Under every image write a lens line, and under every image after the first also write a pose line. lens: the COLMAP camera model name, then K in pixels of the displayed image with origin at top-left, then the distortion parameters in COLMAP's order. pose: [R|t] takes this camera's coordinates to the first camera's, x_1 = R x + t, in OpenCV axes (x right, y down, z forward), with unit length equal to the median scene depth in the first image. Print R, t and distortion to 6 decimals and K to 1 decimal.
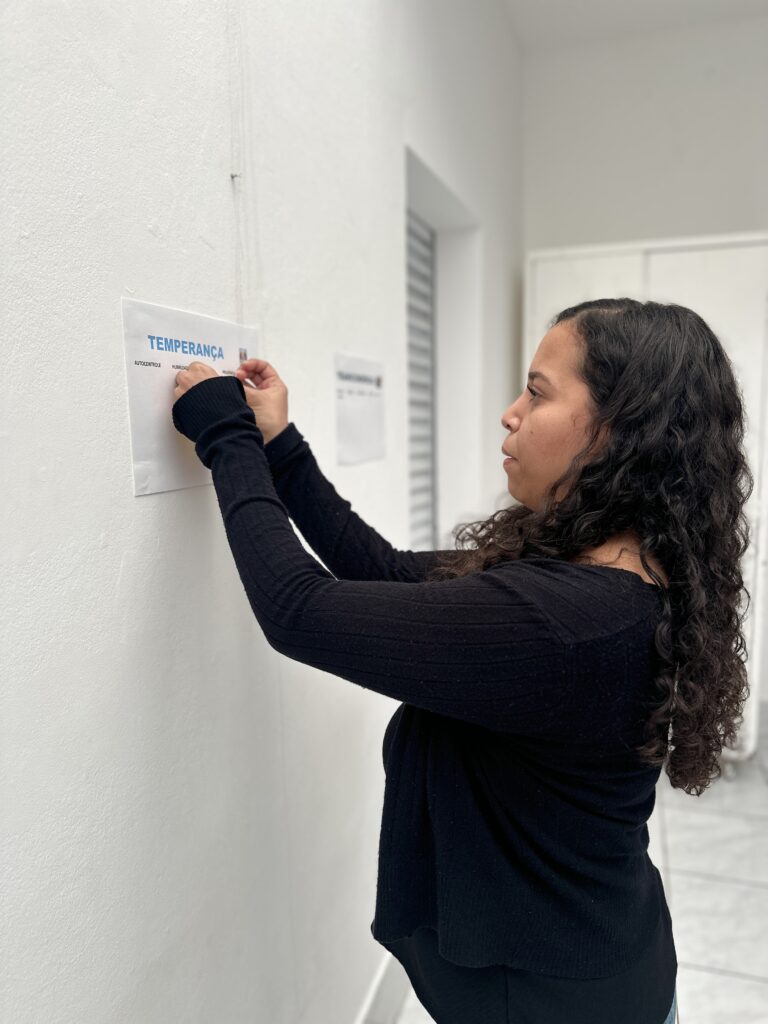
lens RADIAL K [[718.1, 0, 384.6], [0, 718.1, 515.6], [0, 0, 1]] dist [0.010197, -0.004064]
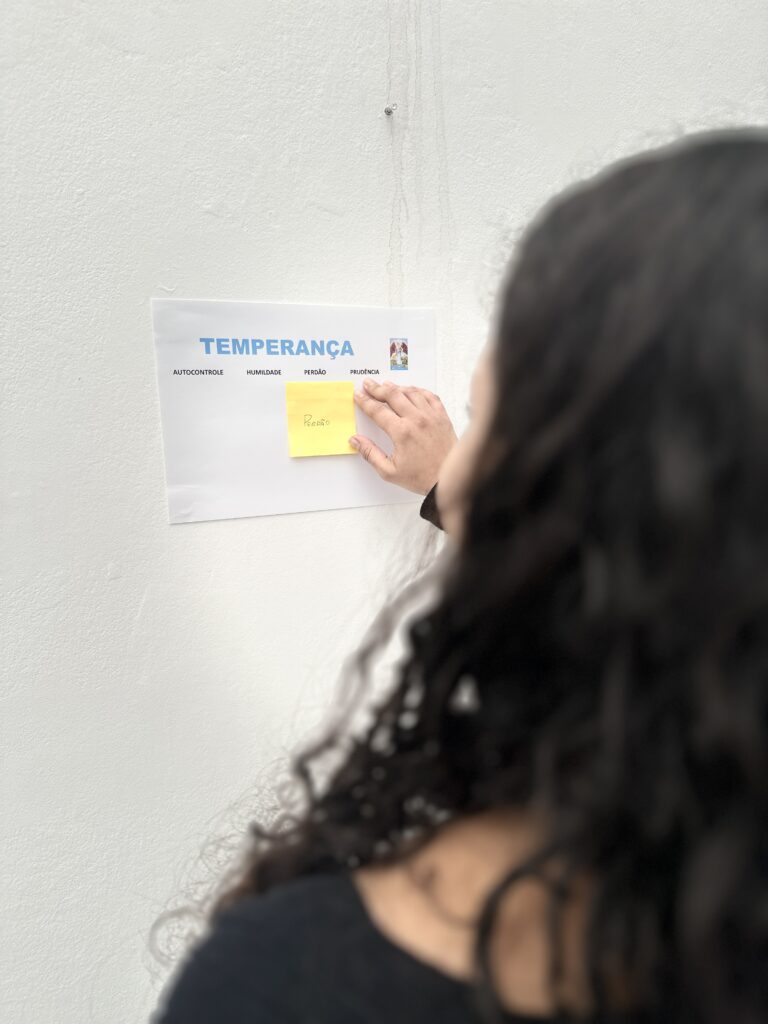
lens RADIAL K [[718.1, 0, 383.6], [0, 718.1, 506.6], [0, 0, 1]] dist [0.010197, -0.004064]
pose [[0.679263, 0.116965, -0.724514, 0.445849], [-0.093070, 0.992976, 0.073048, -0.131438], [0.727969, 0.017812, 0.685378, 0.561533]]
